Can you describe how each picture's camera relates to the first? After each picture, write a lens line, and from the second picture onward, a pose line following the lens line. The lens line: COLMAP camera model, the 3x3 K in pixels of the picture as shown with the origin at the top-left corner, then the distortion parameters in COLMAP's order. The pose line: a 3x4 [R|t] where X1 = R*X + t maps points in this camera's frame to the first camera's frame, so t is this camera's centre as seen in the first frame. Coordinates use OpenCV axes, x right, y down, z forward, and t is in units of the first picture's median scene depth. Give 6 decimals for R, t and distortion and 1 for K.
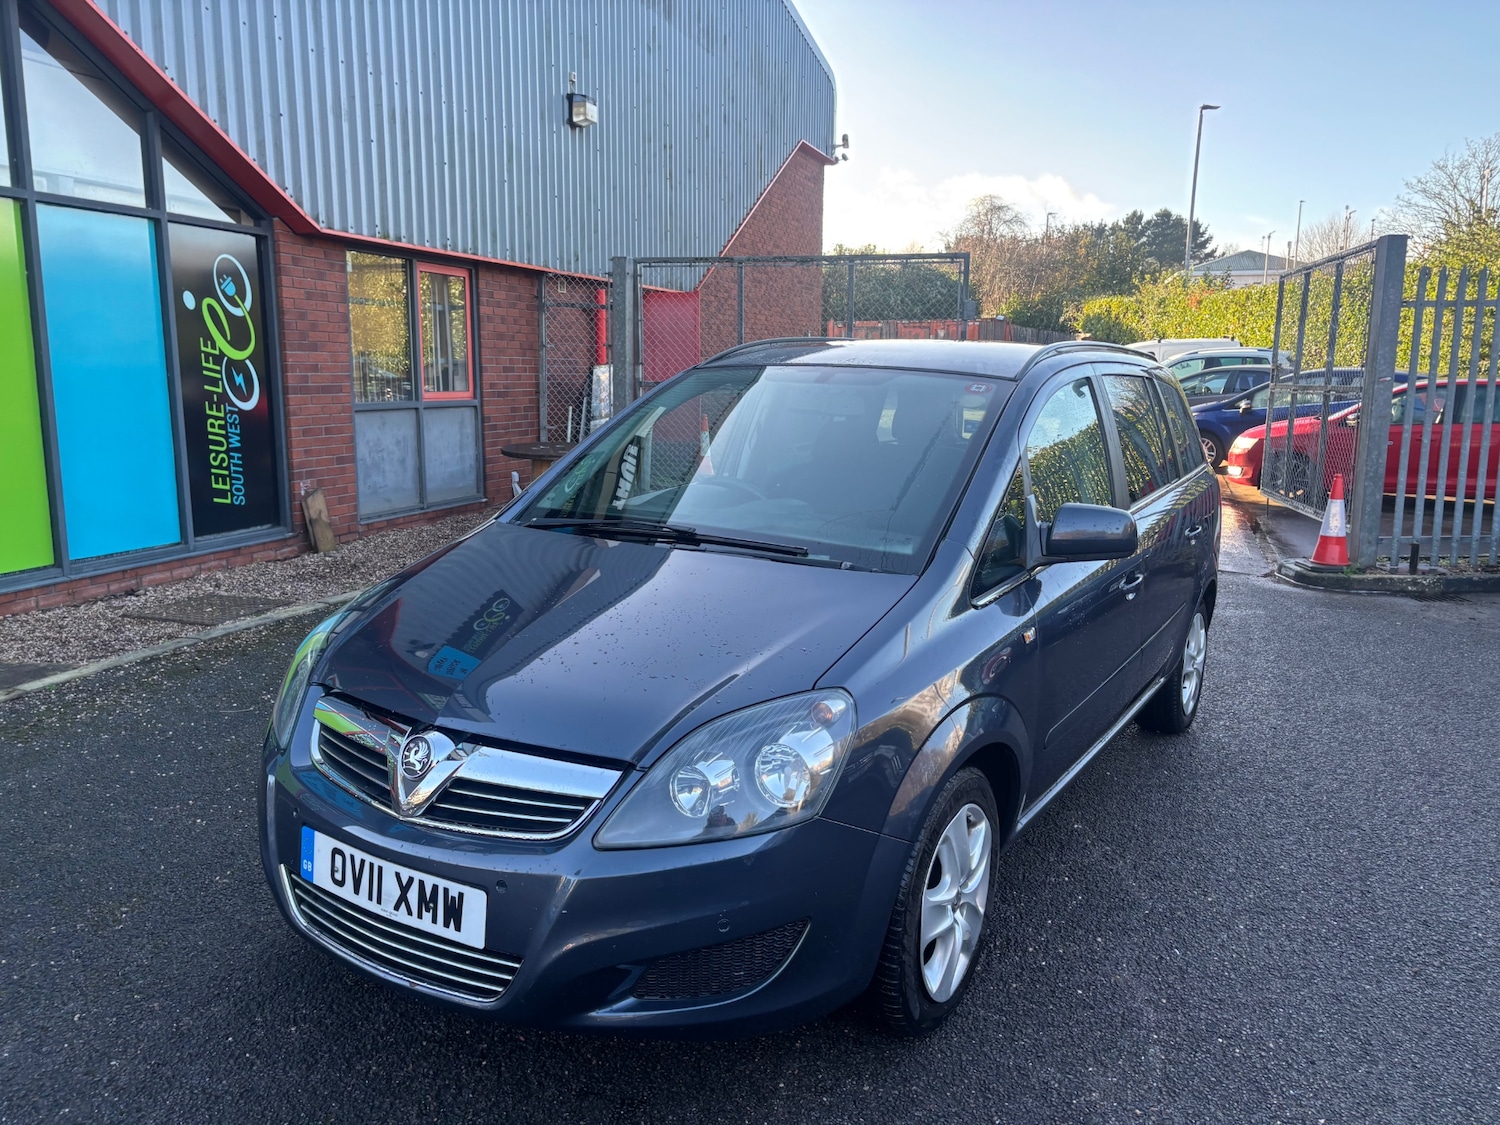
lens RADIAL K [[1298.3, 0, 820.0], [0, 1298.3, 569.5], [0, 0, 1]] dist [0.034845, 0.008555]
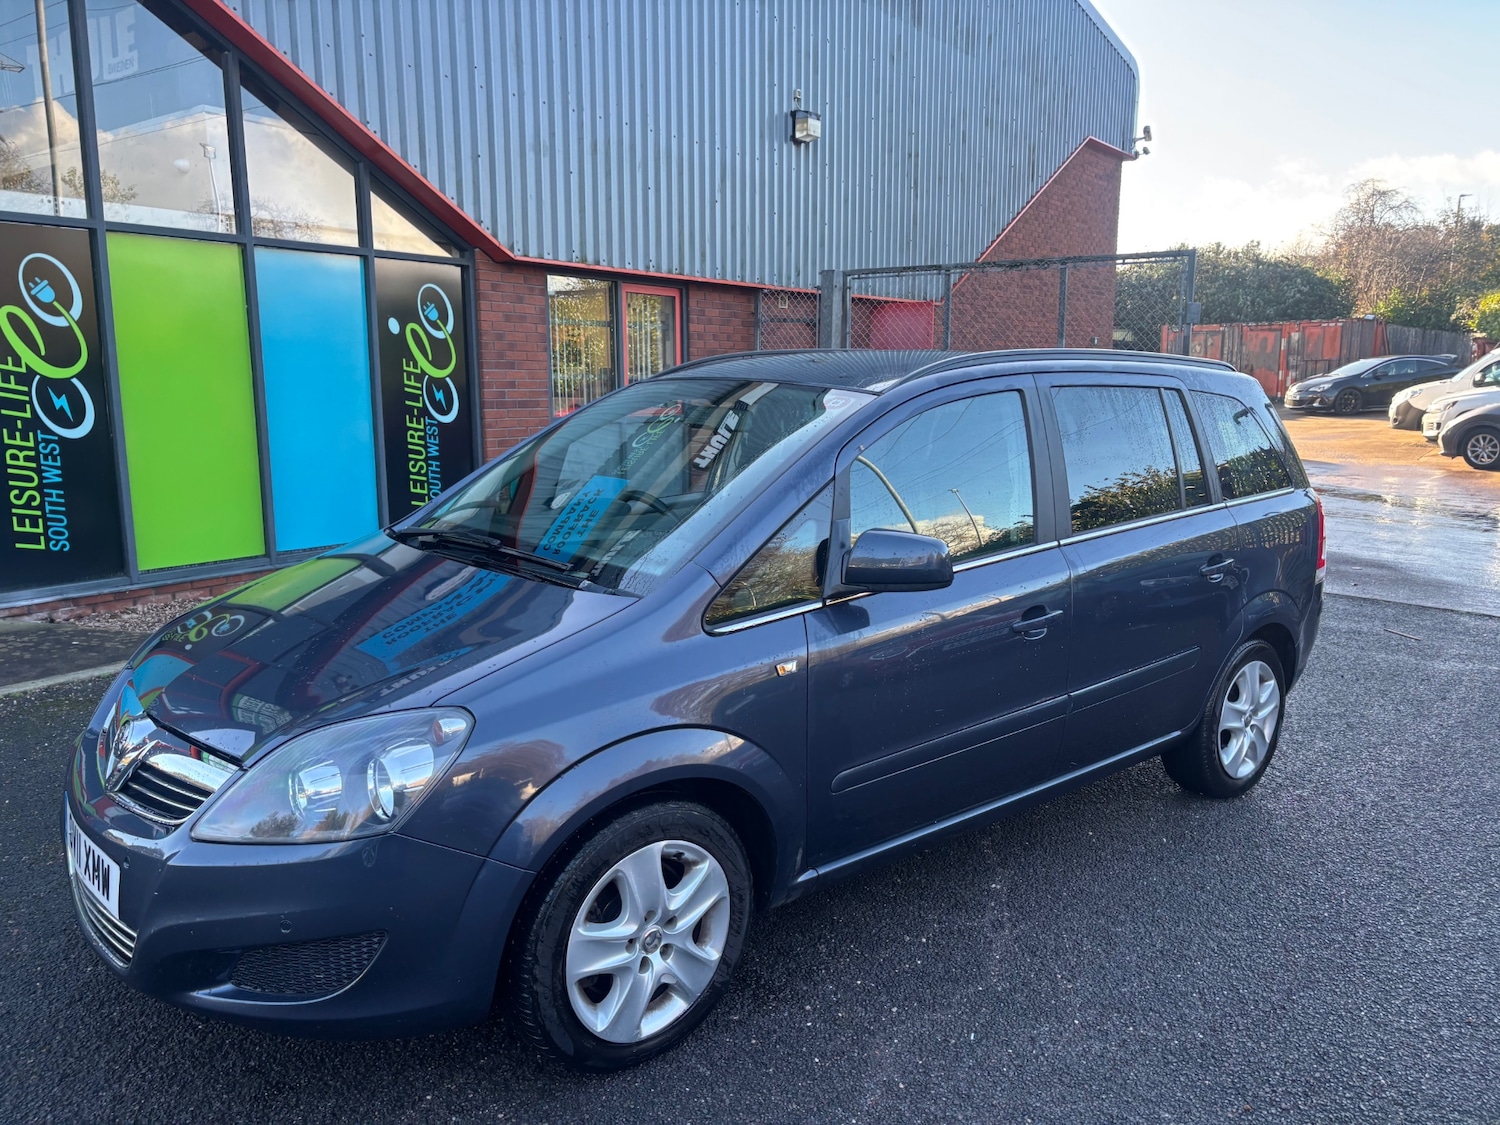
lens RADIAL K [[1298.8, 0, 750.3], [0, 1298.8, 581.9], [0, 0, 1]] dist [0.069930, -0.078135]
pose [[0.935603, 0.045354, -0.350129, 0.192813], [-0.045251, 0.998940, 0.008479, -0.007363], [0.350142, 0.007910, 0.936663, 0.048885]]
